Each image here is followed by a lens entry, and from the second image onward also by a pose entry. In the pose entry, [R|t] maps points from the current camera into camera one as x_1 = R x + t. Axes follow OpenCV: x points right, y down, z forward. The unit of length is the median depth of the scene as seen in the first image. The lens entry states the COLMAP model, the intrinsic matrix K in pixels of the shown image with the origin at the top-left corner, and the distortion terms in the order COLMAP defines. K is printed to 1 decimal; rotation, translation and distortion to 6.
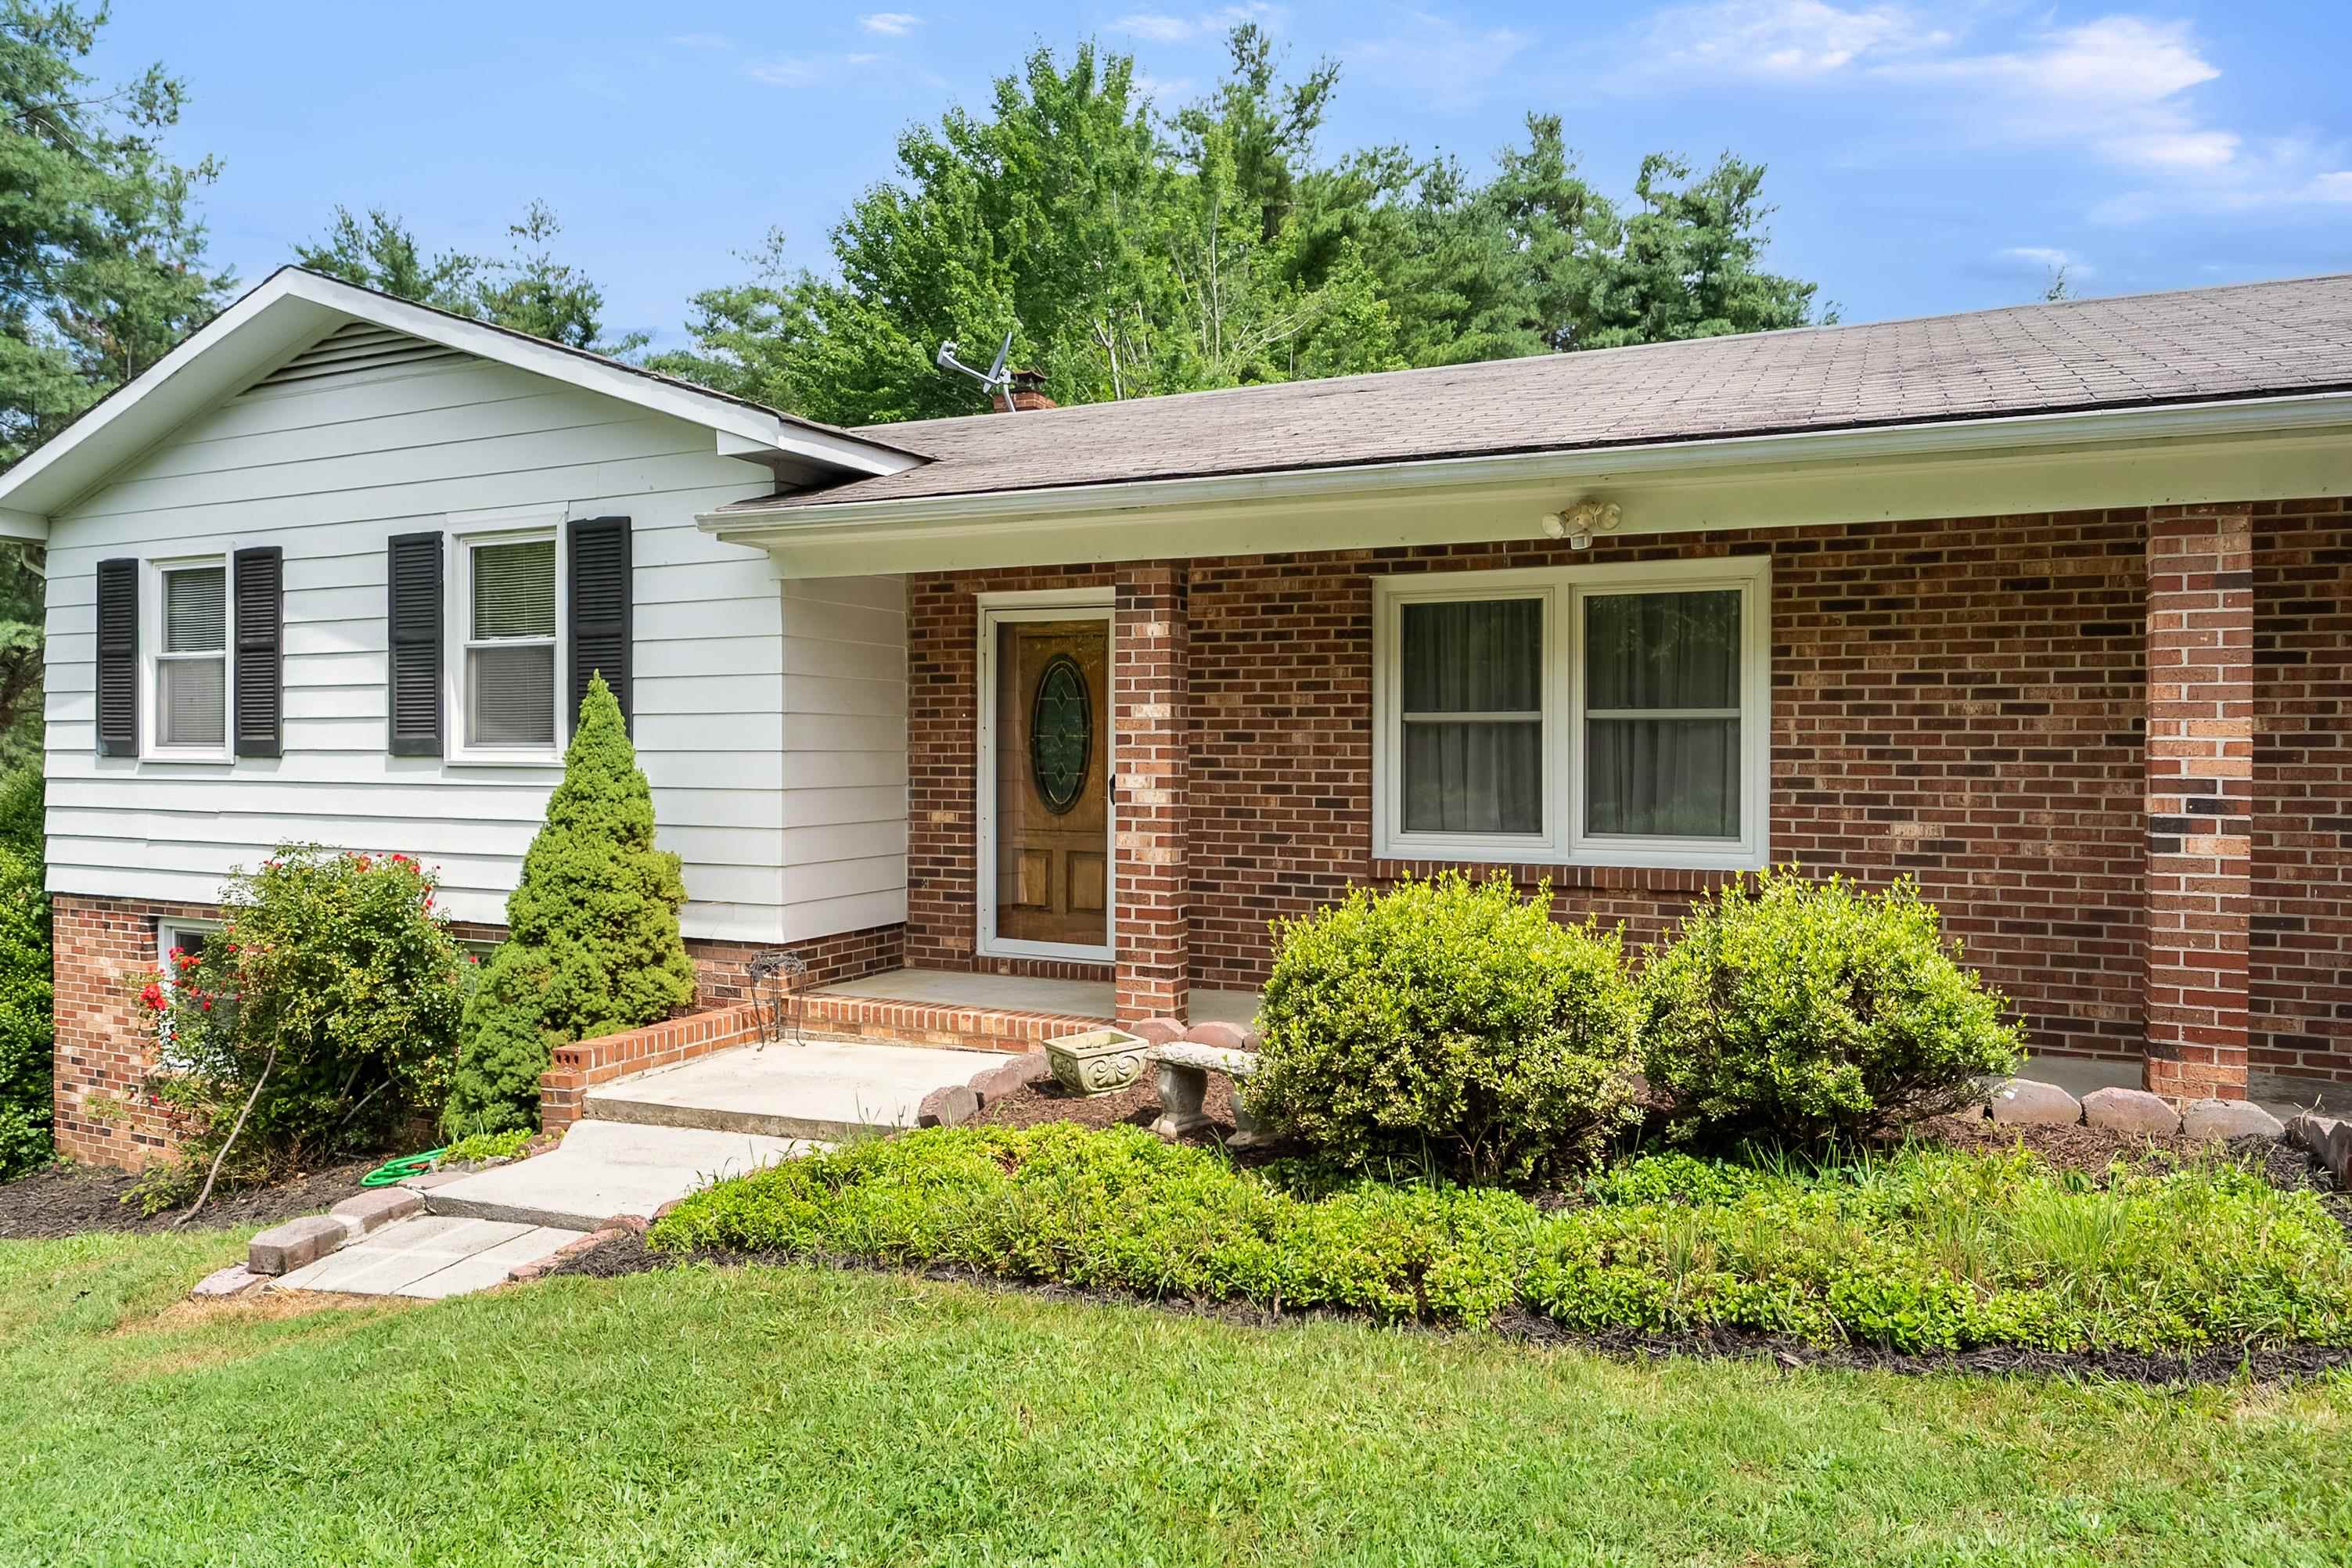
lens RADIAL K [[1487.3, 0, 1181.0], [0, 1487.3, 761.0], [0, 0, 1]] dist [-0.003027, 0.000079]
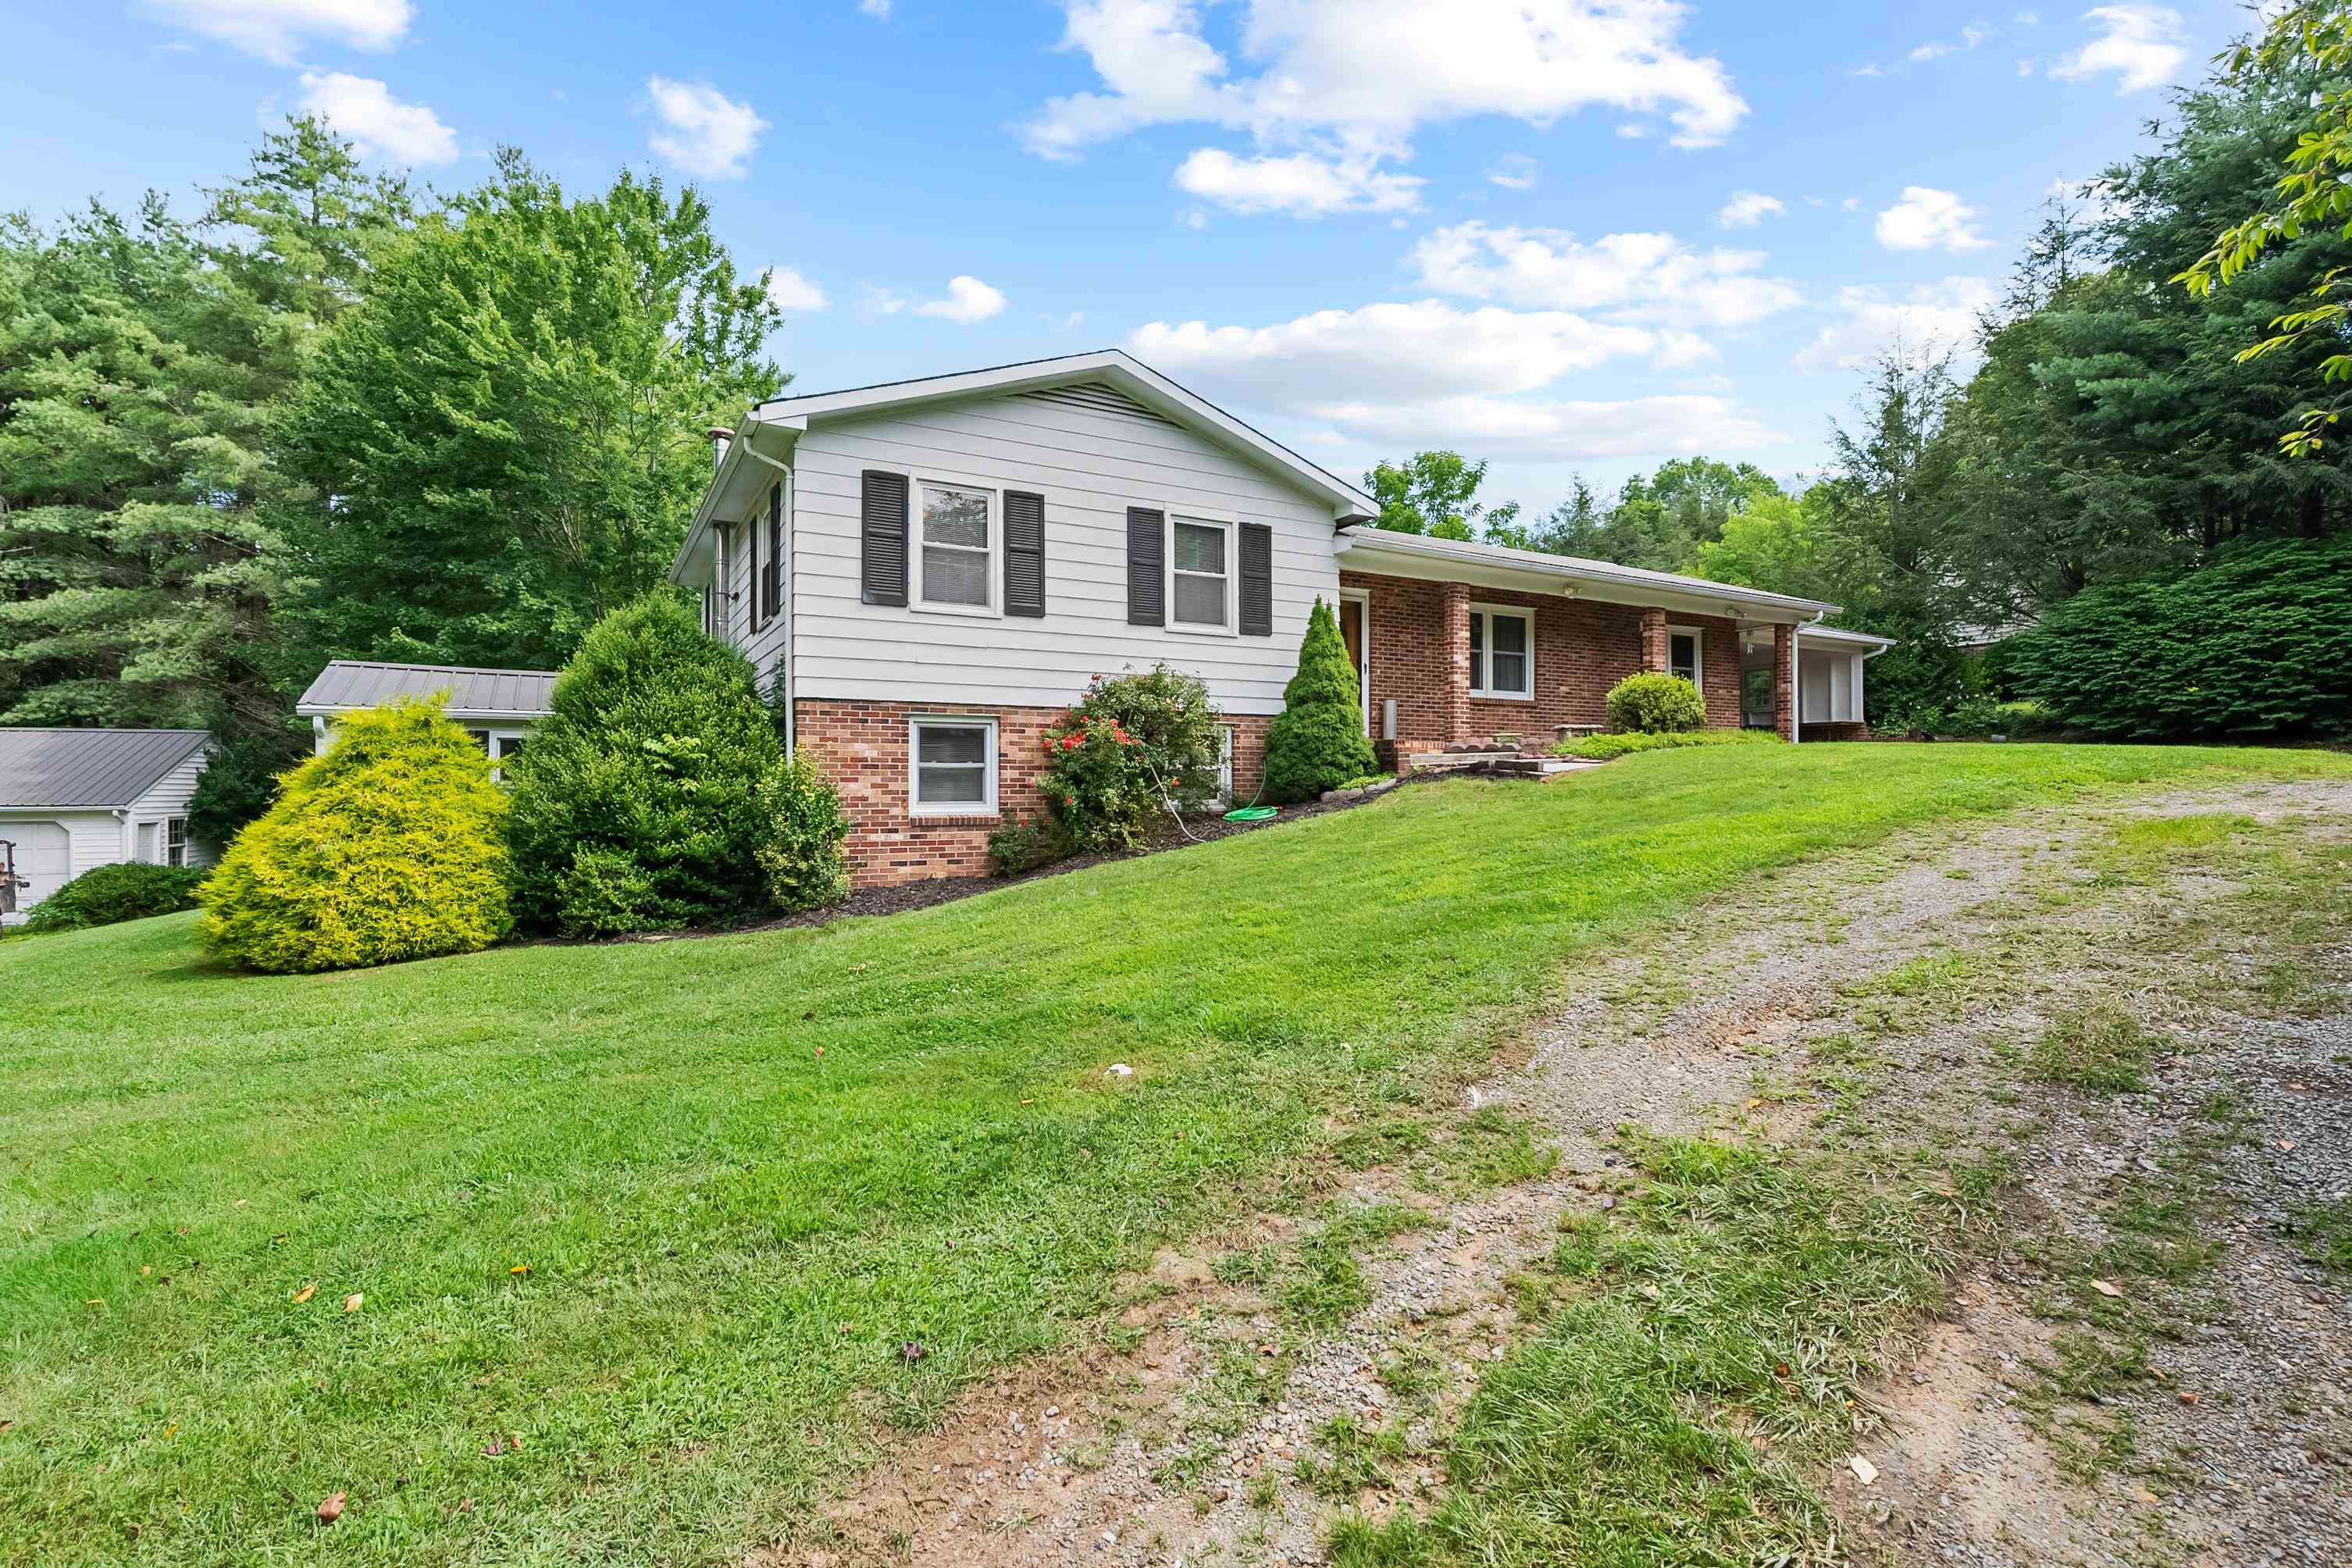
lens RADIAL K [[1105.7, 0, 1174.0], [0, 1105.7, 772.6], [0, 0, 1]] dist [-0.002182, -0.000168]
pose [[0.580502, 0.010354, 0.814193, -1.553507], [0.011645, 0.999711, -0.021016, 0.204355], [-0.814176, 0.021681, 0.580214, 0.145223]]
